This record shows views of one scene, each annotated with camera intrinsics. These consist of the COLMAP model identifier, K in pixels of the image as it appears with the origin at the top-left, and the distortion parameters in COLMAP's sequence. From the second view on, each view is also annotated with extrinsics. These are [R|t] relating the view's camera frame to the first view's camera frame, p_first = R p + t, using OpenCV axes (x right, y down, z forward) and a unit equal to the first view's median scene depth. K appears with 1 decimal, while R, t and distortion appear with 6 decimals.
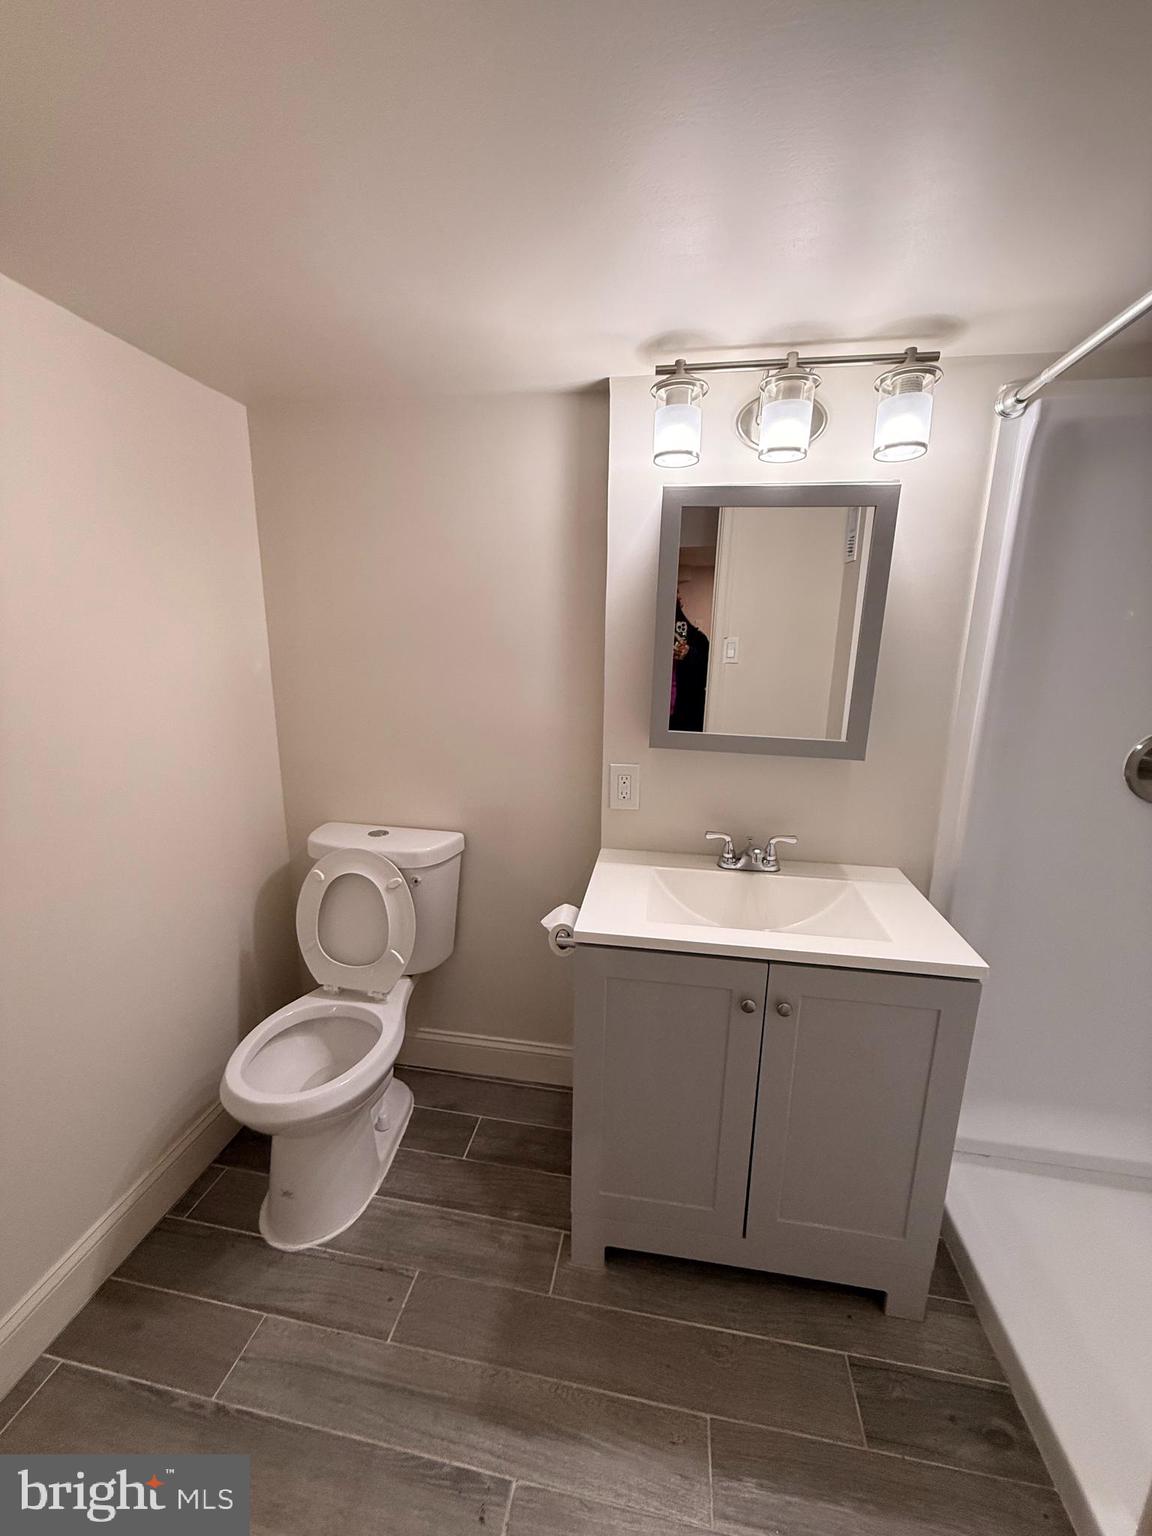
lens RADIAL K [[613.3, 0, 571.4], [0, 613.3, 766.2], [0, 0, 1]] dist [-0.000327, 0.000615]
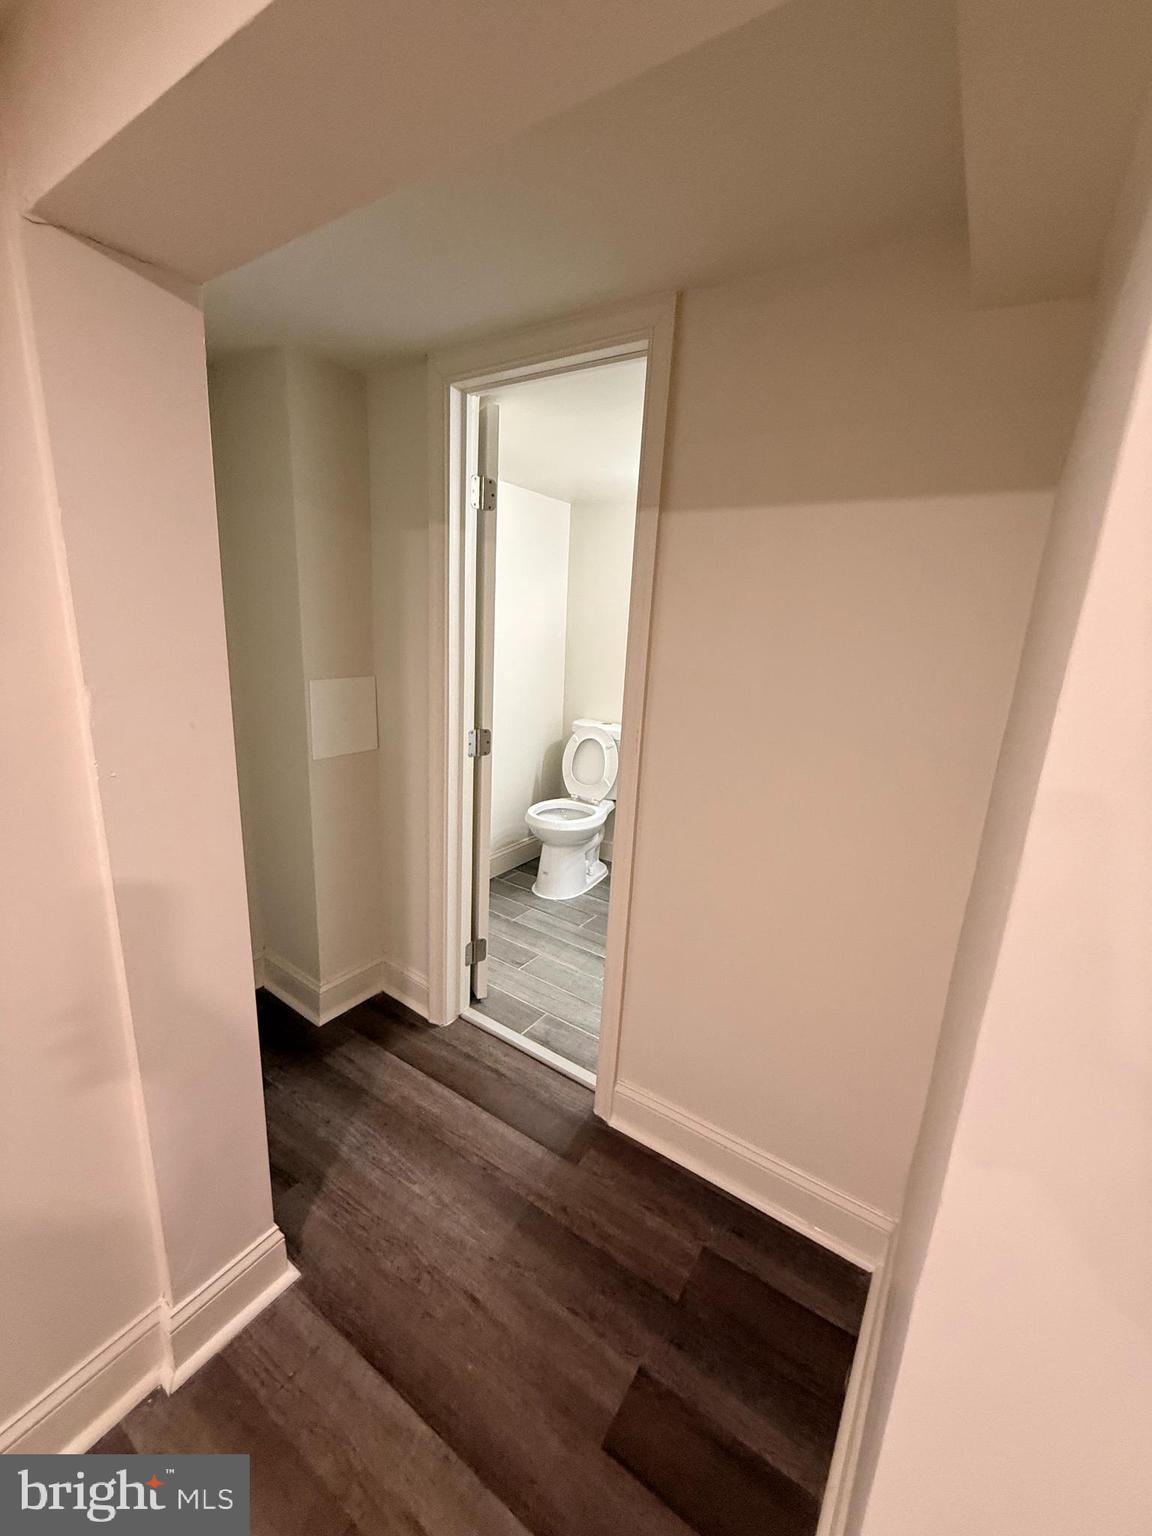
lens RADIAL K [[613.3, 0, 576.4], [0, 613.3, 766.4], [0, 0, 1]] dist [-0.000327, 0.000615]
pose [[0.910465, 0.115701, -0.397072, 0.464984], [-0.113690, 0.993102, 0.028690, 0.245877], [0.397653, 0.019022, 0.917339, -0.978878]]
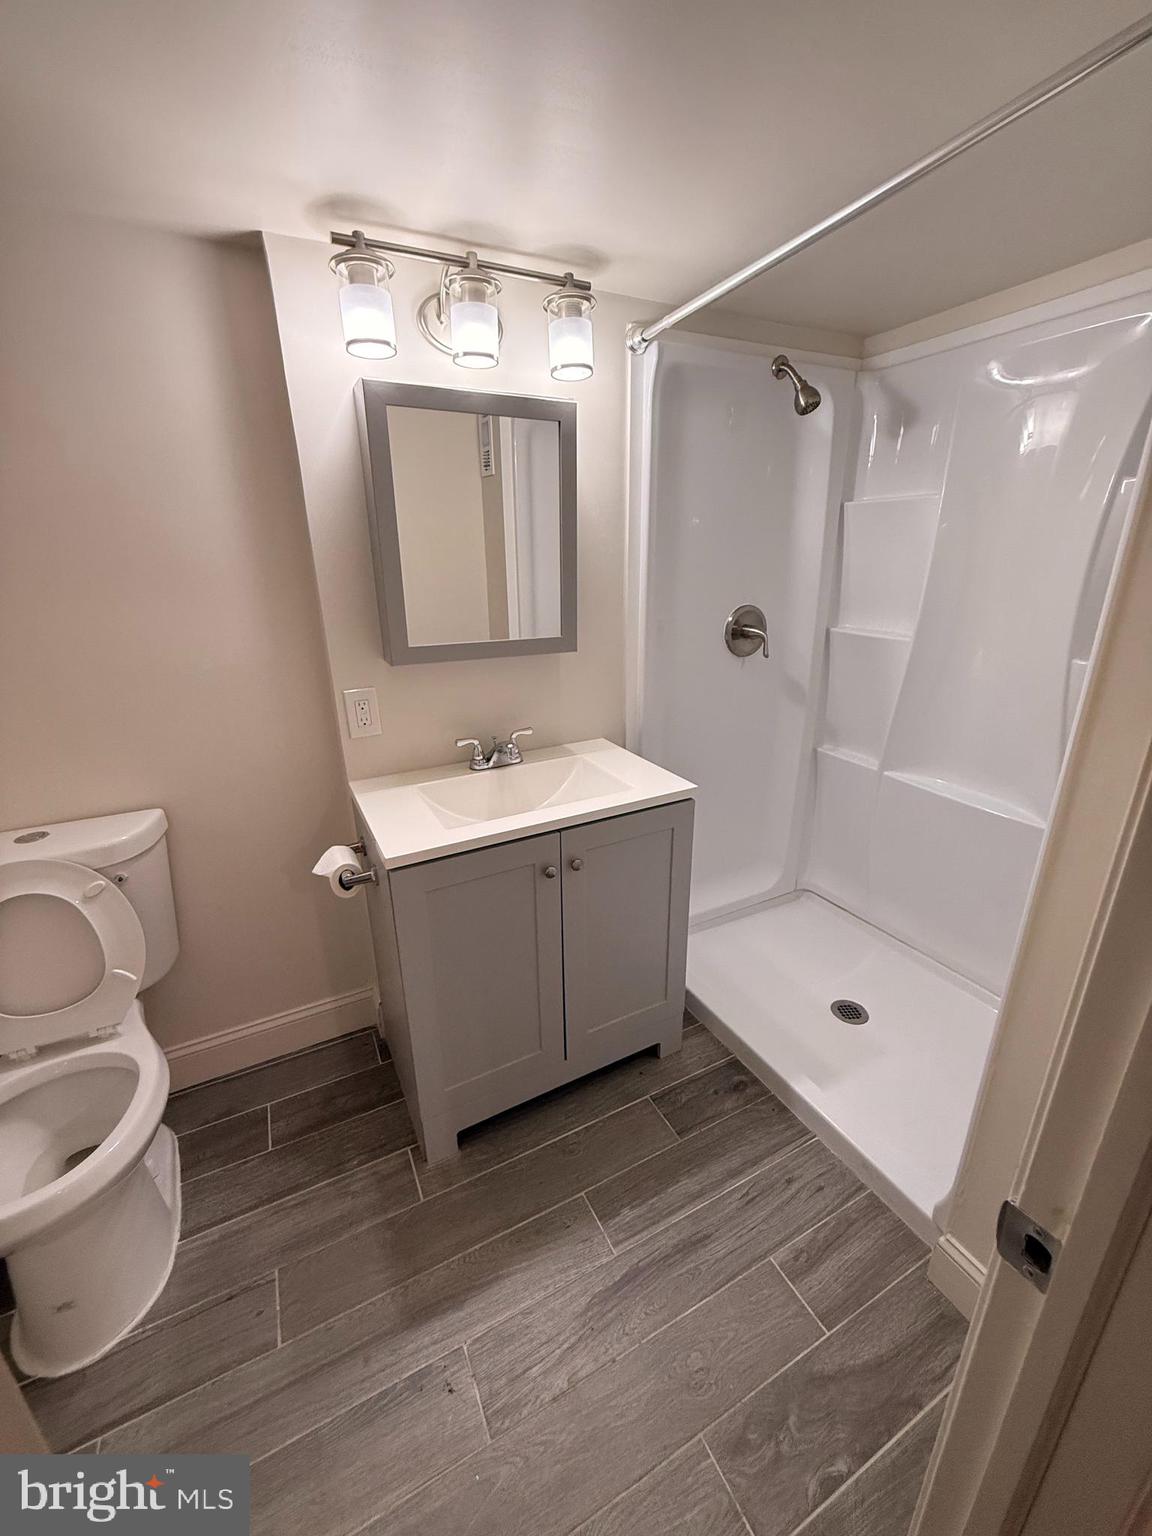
lens RADIAL K [[613.3, 0, 571.7], [0, 613.3, 767.2], [0, 0, 1]] dist [-0.000327, 0.000615]
pose [[0.802215, -0.227085, 0.552163, -0.225670], [0.159674, 0.972756, 0.168076, 0.007930], [-0.575287, -0.046667, 0.816619, 0.032464]]
